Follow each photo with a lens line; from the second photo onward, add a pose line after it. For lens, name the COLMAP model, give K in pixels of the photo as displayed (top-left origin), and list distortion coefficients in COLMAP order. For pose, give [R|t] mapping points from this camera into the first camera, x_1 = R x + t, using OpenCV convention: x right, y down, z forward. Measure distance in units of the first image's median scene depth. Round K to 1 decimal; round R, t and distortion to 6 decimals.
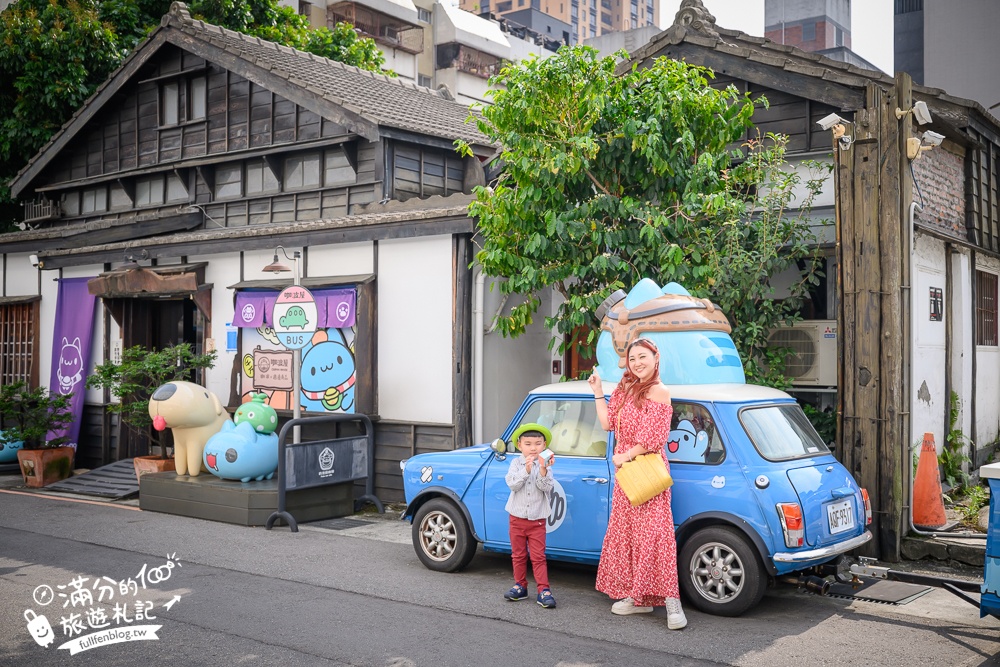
lens RADIAL K [[1069.4, 0, 500.0], [0, 1069.4, 333.5], [0, 0, 1]] dist [0.020307, 0.021317]
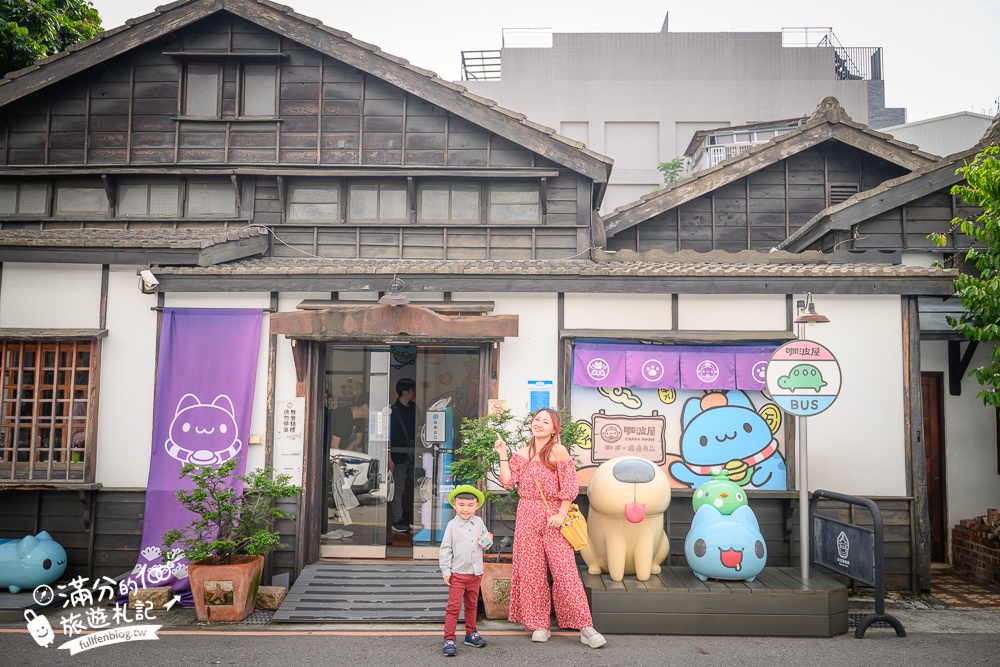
lens RADIAL K [[931.7, 0, 500.0], [0, 931.7, 333.5], [0, 0, 1]] dist [0.003593, -0.000164]
pose [[0.803324, 0.057417, 0.592768, -0.609073], [-0.016367, 0.997094, -0.074400, 0.006473], [-0.595317, 0.050066, 0.801930, 0.408097]]
